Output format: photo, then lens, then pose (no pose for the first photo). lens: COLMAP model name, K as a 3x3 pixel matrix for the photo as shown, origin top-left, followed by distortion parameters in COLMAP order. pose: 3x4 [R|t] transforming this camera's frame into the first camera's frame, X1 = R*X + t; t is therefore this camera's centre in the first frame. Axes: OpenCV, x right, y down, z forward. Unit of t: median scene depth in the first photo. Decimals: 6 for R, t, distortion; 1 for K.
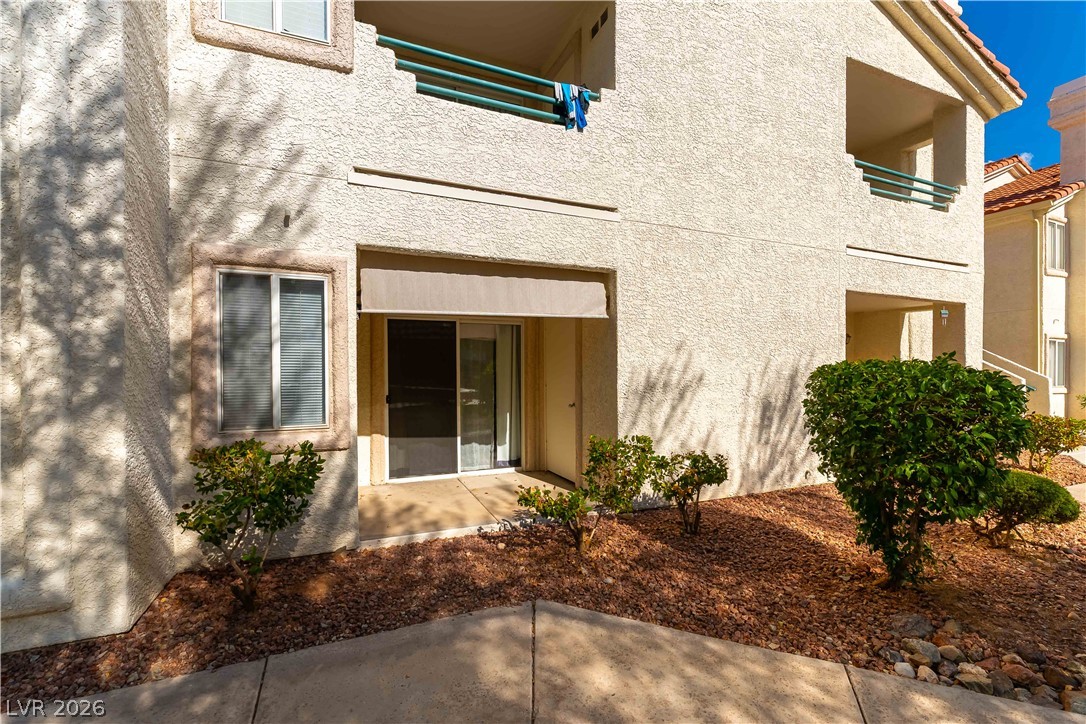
lens RADIAL K [[474.5, 0, 548.7], [0, 474.5, 370.5], [0, 0, 1]] dist [-0.000374, -0.000729]
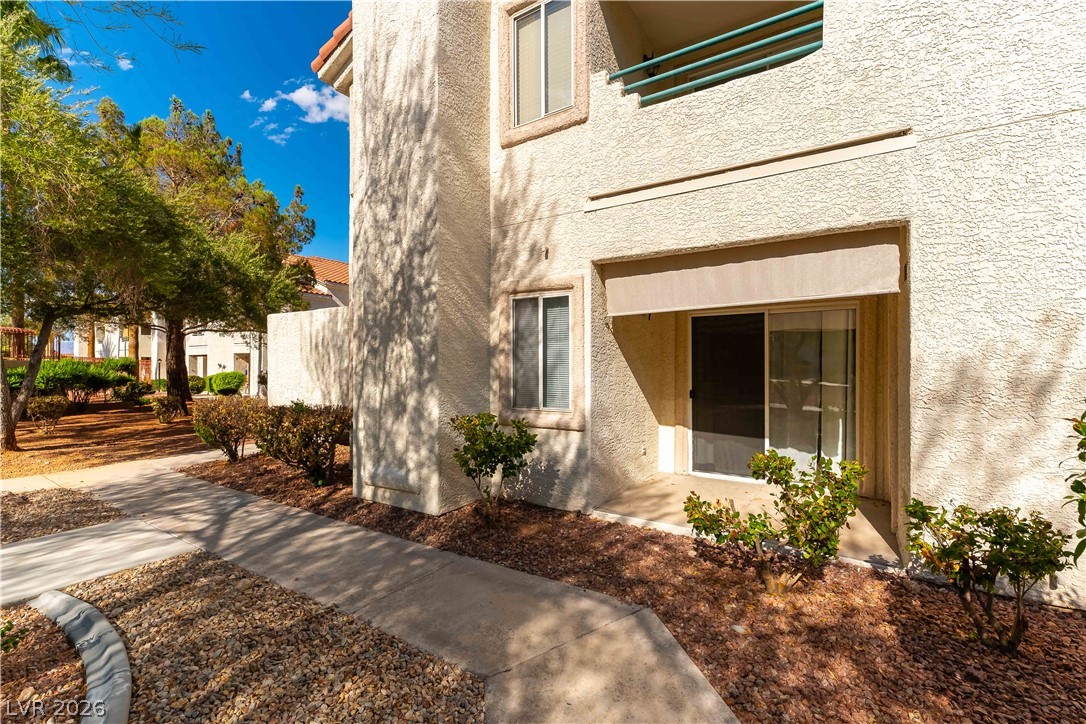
lens RADIAL K [[474.5, 0, 548.3], [0, 474.5, 363.4], [0, 0, 1]] dist [-0.000374, -0.000729]
pose [[0.557235, -0.002092, -0.830352, 0.491341], [0.000075, 0.999997, -0.002469, -0.003954], [0.830355, 0.001314, 0.557233, 0.225179]]
